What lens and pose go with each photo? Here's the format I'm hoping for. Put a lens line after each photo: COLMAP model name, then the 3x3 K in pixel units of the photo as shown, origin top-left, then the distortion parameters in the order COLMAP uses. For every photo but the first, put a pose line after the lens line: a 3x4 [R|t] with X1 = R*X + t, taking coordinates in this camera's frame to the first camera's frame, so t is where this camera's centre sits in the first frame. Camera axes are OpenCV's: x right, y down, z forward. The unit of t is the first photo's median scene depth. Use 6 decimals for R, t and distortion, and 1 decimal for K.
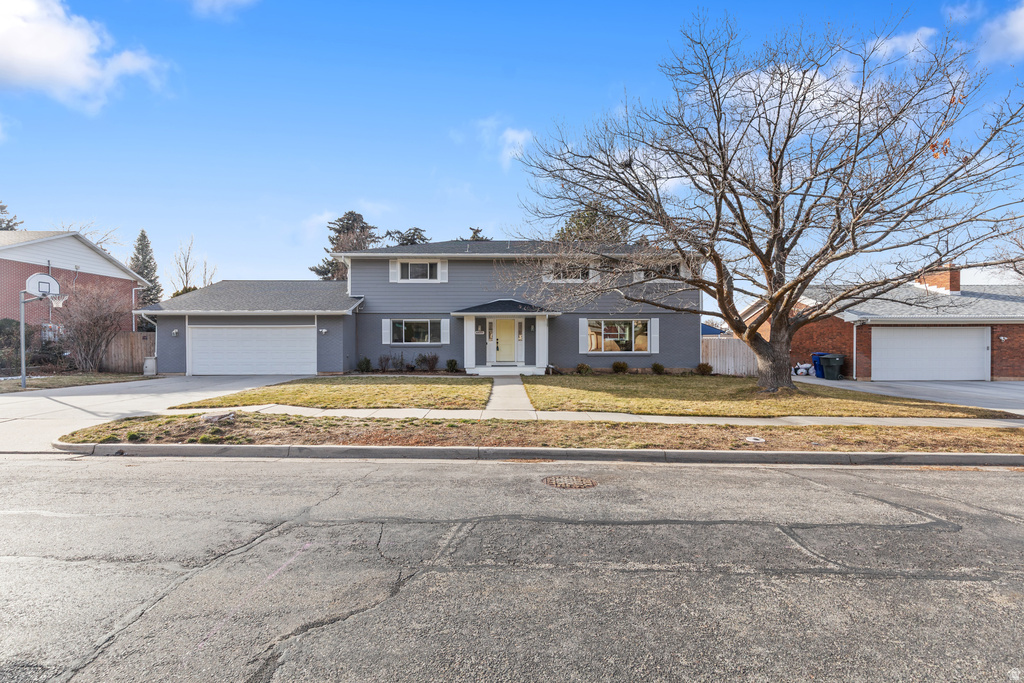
lens RADIAL K [[461.9, 0, 512.0], [0, 461.9, 341.5], [0, 0, 1]] dist [0.005582, 0.000153]
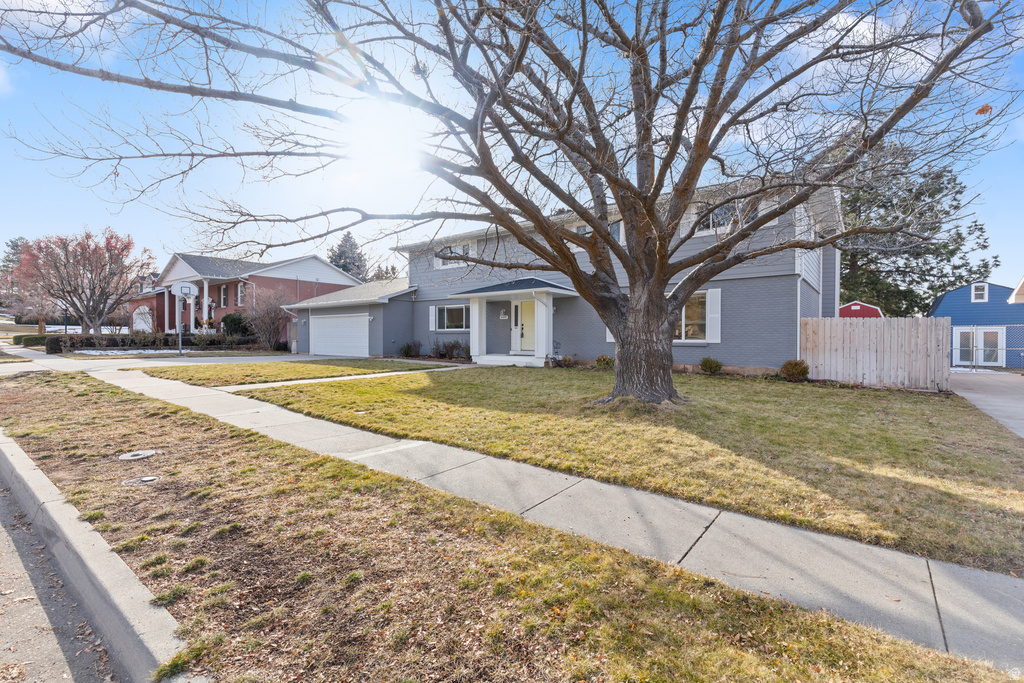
lens RADIAL K [[461.9, 0, 512.0], [0, 461.9, 341.5], [0, 0, 1]] dist [0.005582, 0.000153]
pose [[0.780030, 0.009351, -0.625672, 0.501398], [-0.004937, 0.999949, 0.008790, 0.019509], [0.625722, -0.003767, 0.780037, 0.318169]]
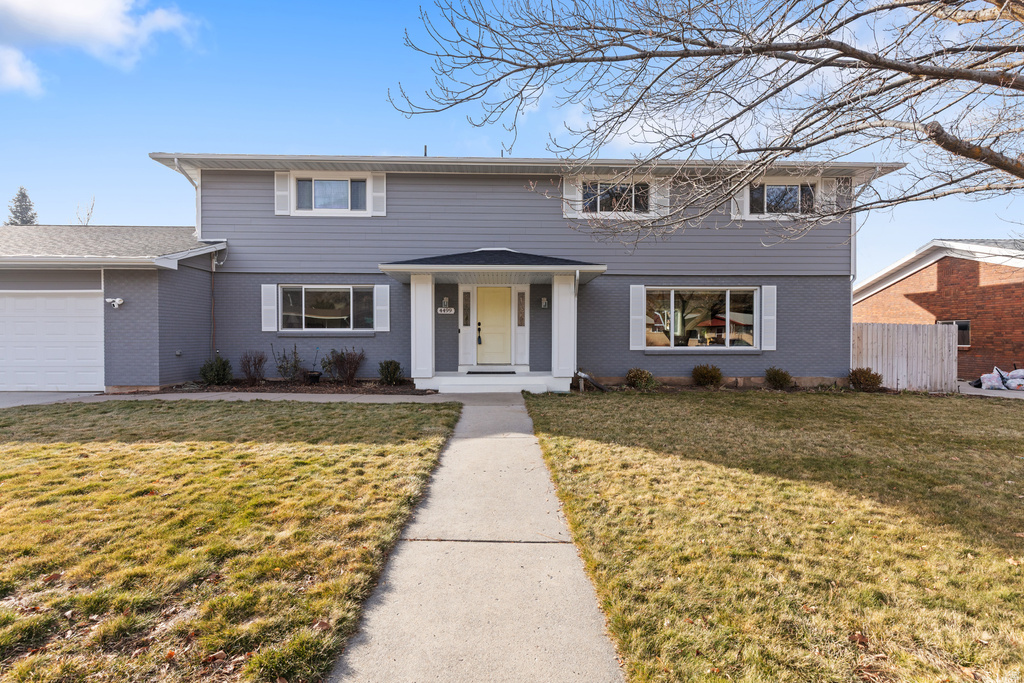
lens RADIAL K [[461.9, 0, 512.0], [0, 461.9, 341.5], [0, 0, 1]] dist [0.005582, 0.000153]
pose [[0.999917, 0.002871, 0.012527, 0.000194], [-0.002946, 0.999978, 0.005997, 0.013100], [-0.012510, -0.006033, 0.999904, 0.465644]]
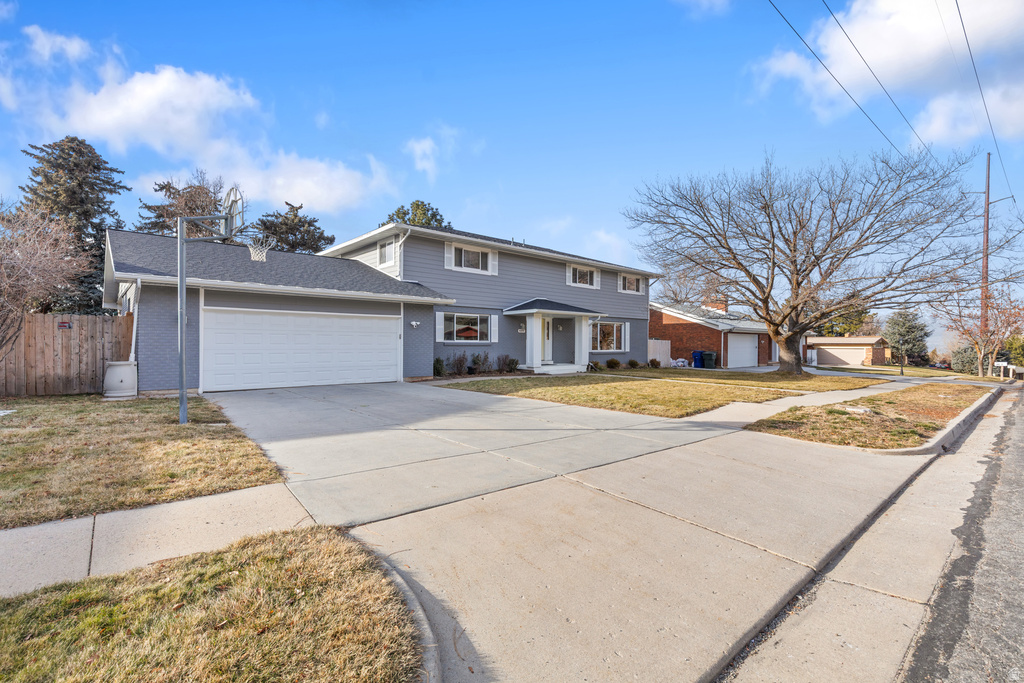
lens RADIAL K [[461.9, 0, 512.0], [0, 461.9, 341.5], [0, 0, 1]] dist [0.005582, 0.000153]
pose [[0.760077, 0.009734, 0.649760, -0.715949], [-0.004129, 0.999940, -0.010150, 0.012462], [-0.649819, 0.005032, 0.760072, 0.283077]]
